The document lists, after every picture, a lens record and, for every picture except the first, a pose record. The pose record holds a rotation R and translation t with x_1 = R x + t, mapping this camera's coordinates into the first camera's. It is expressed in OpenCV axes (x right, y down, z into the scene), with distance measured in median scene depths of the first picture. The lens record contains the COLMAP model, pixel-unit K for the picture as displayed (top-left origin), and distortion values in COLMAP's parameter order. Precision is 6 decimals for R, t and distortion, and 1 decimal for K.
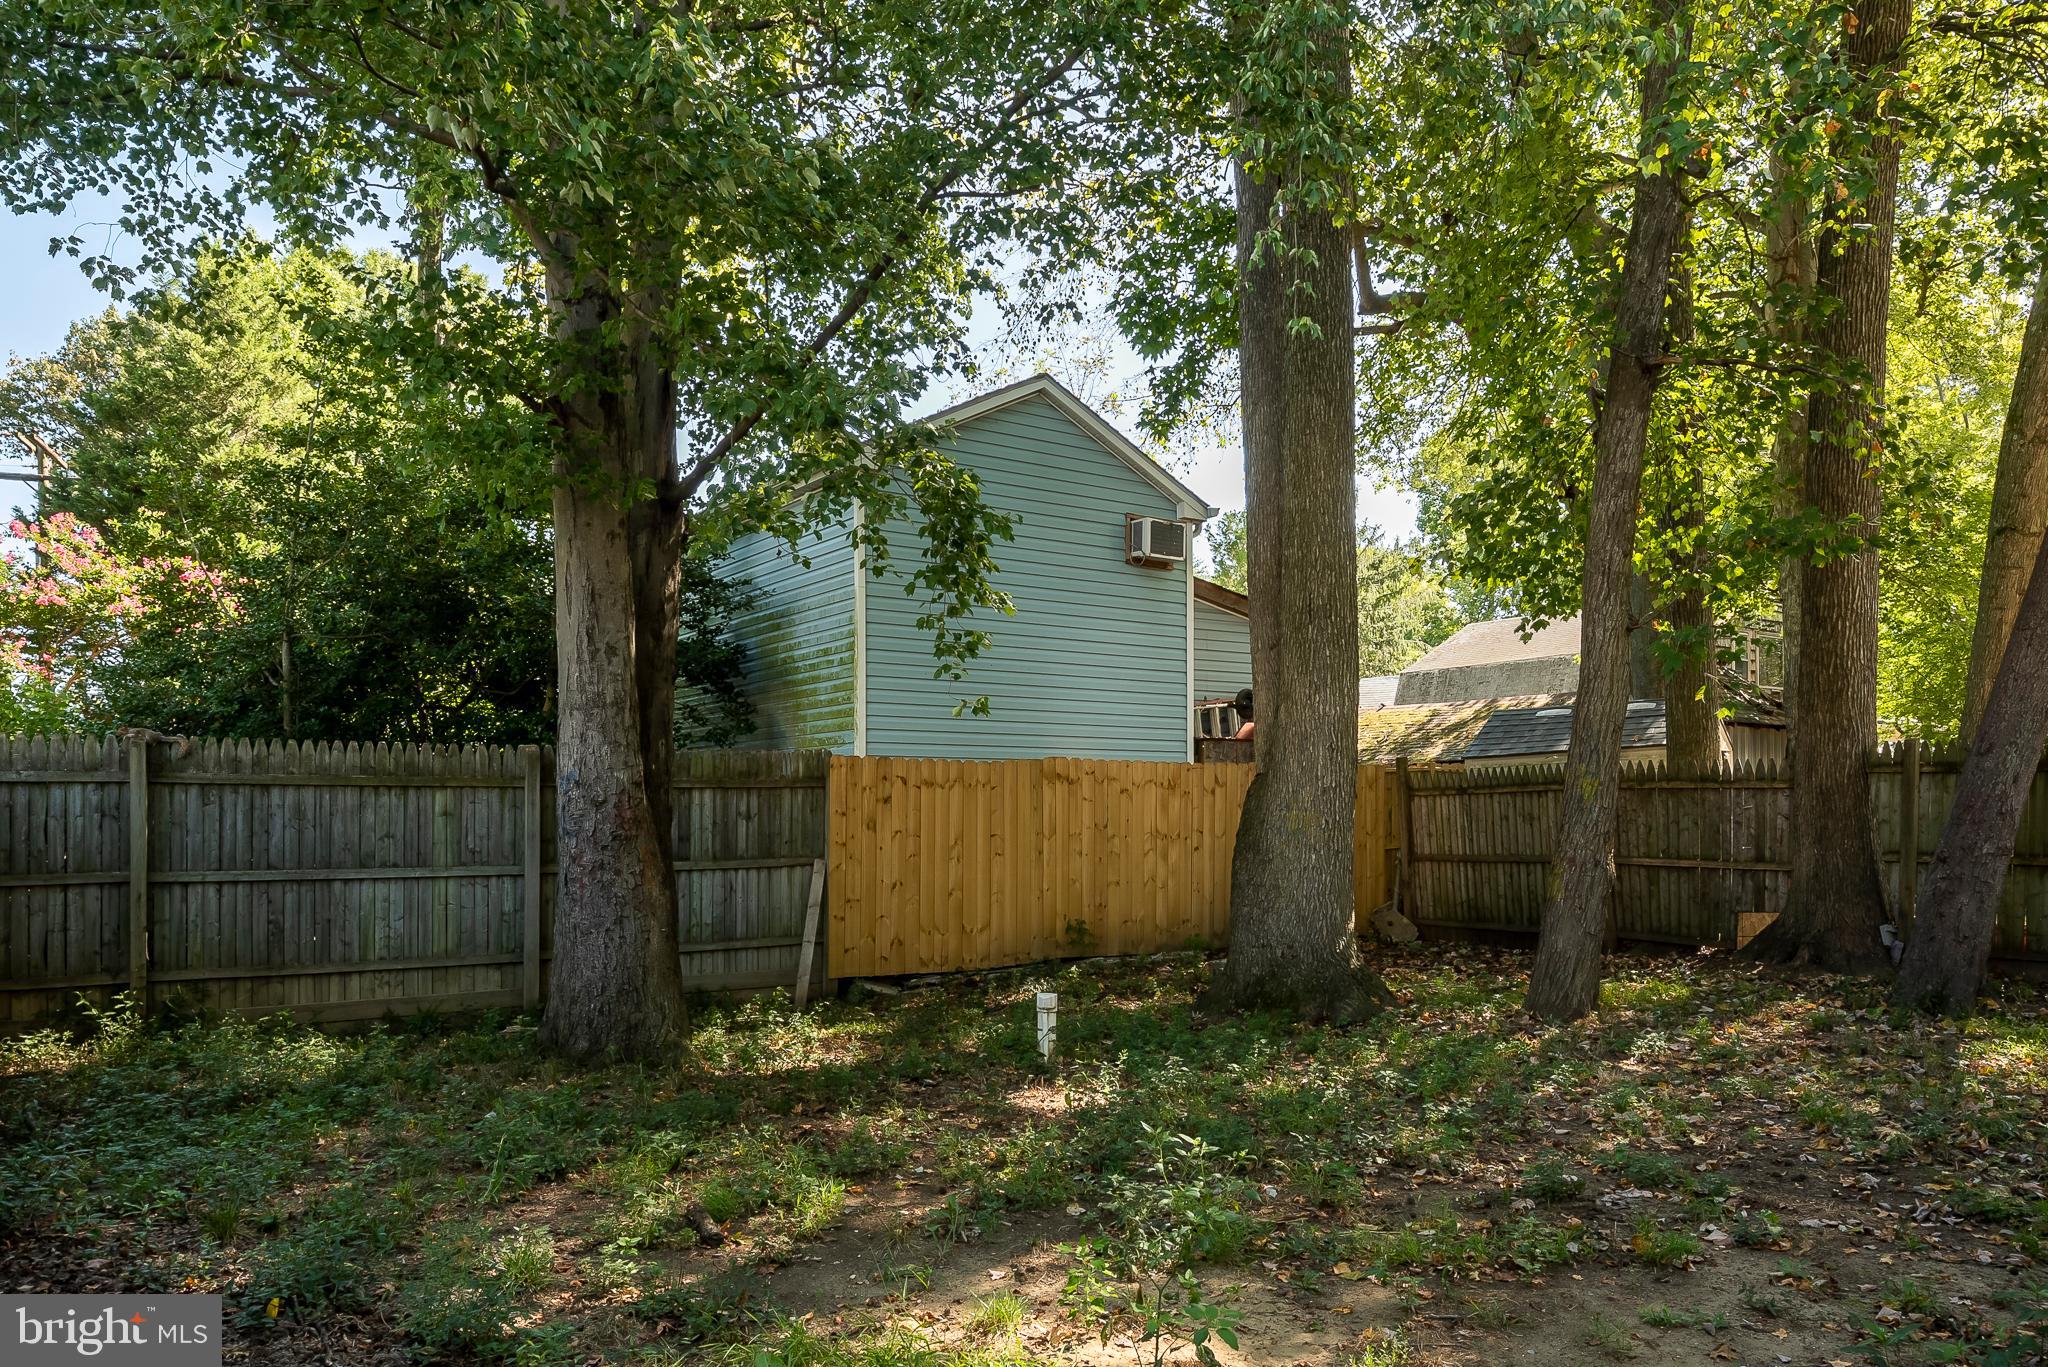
lens RADIAL K [[1402.7, 0, 1024.0], [0, 1402.7, 683.5], [0, 0, 1]] dist [0.003420, 0.000638]
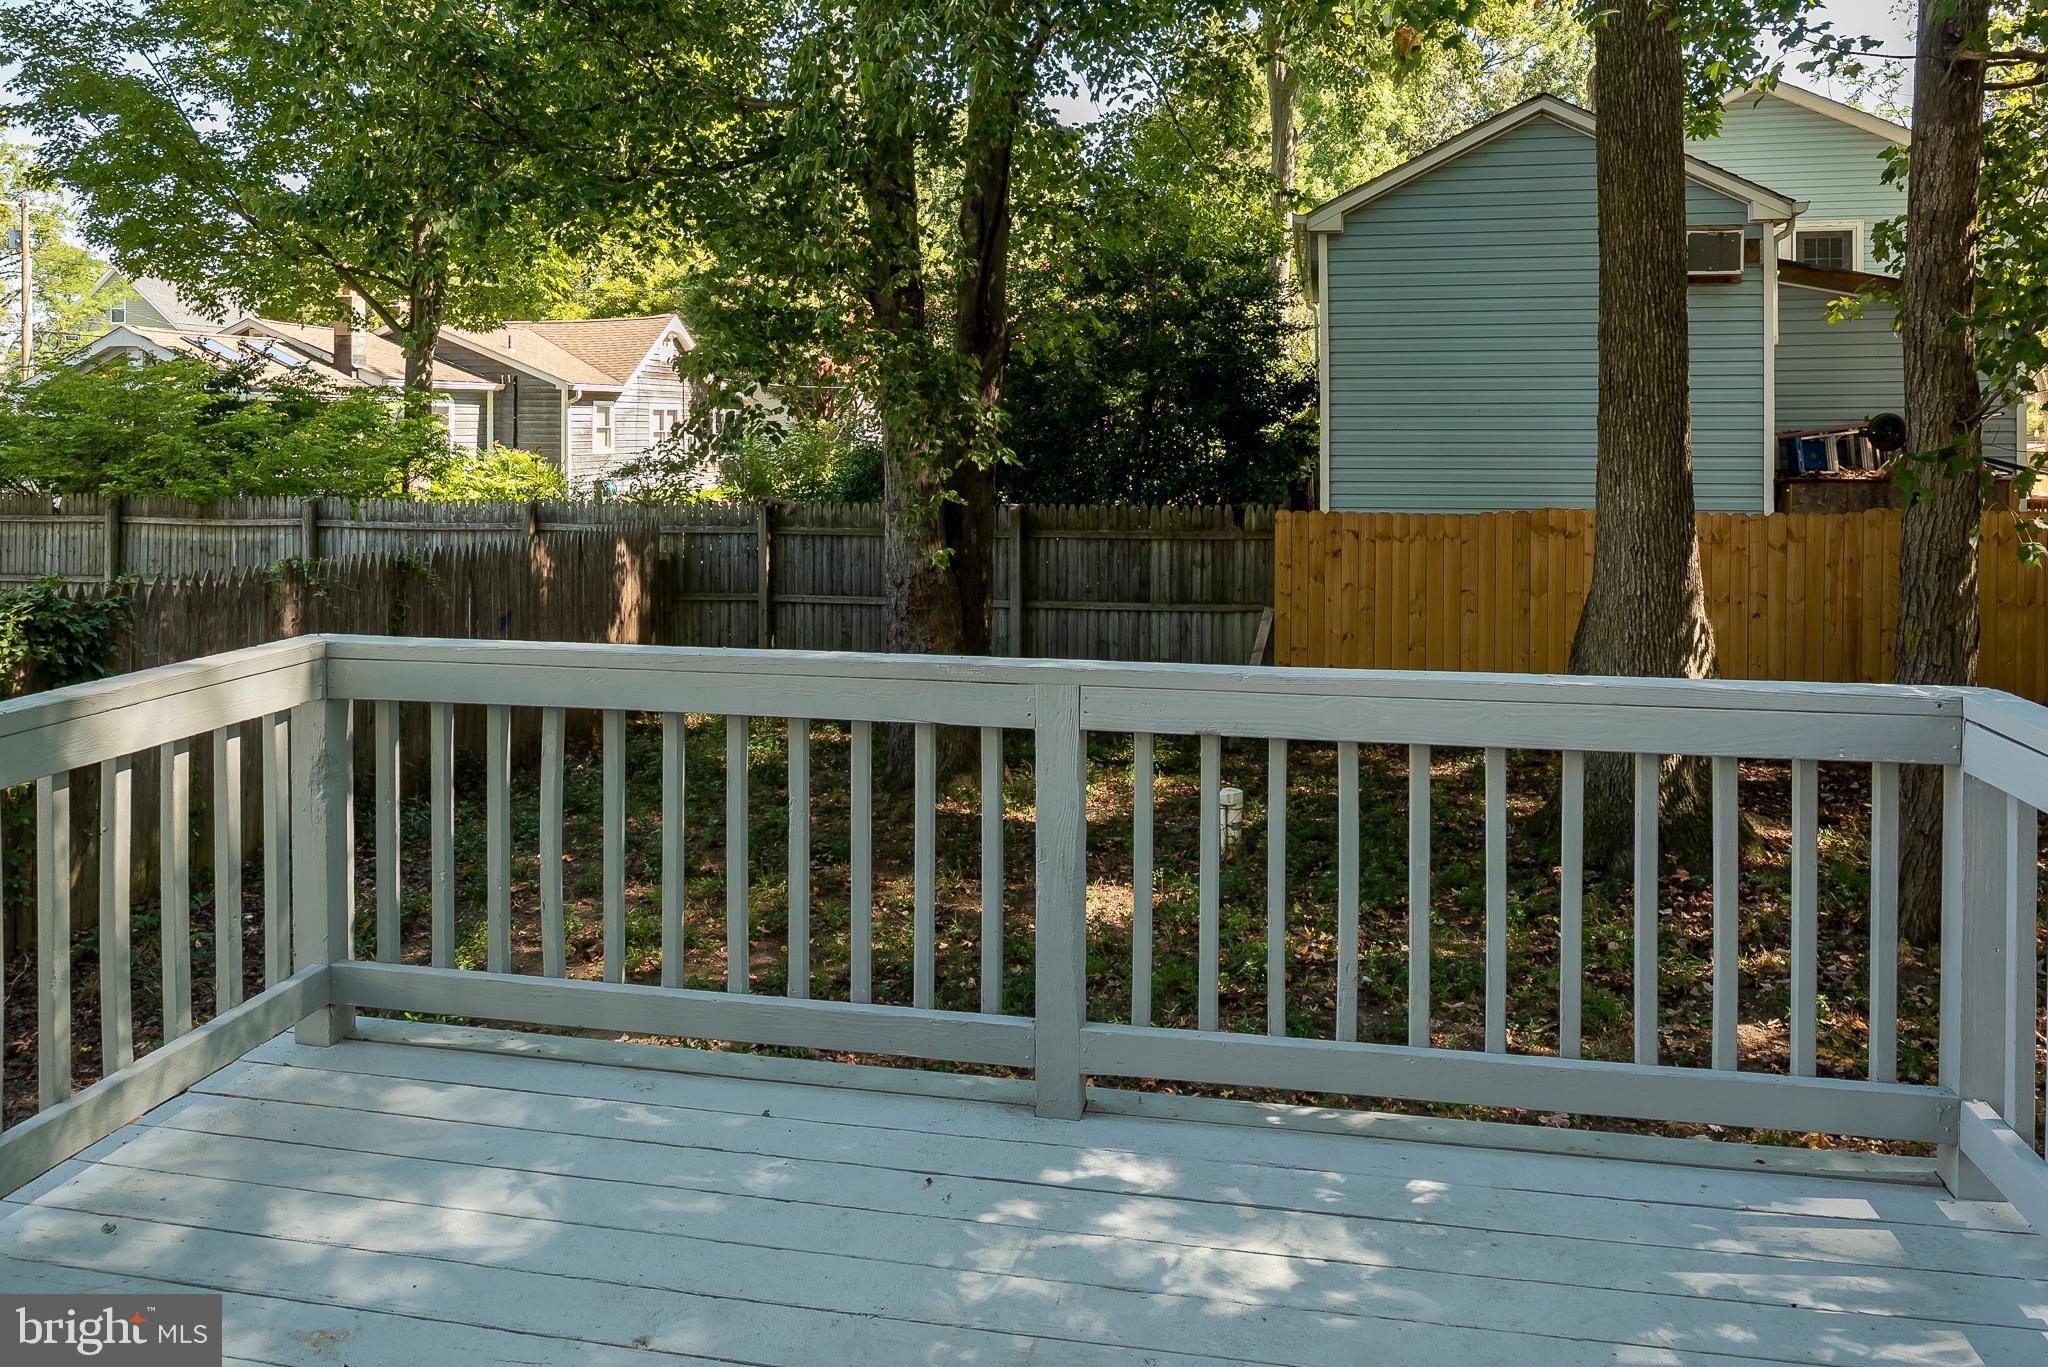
lens RADIAL K [[1402.7, 0, 1024.0], [0, 1402.7, 683.5], [0, 0, 1]] dist [0.003420, 0.000638]
pose [[0.705008, 0.105649, -0.701285, 0.484294], [0.060156, 0.976370, 0.207566, -0.051562], [0.706643, -0.188522, 0.681993, 0.128694]]
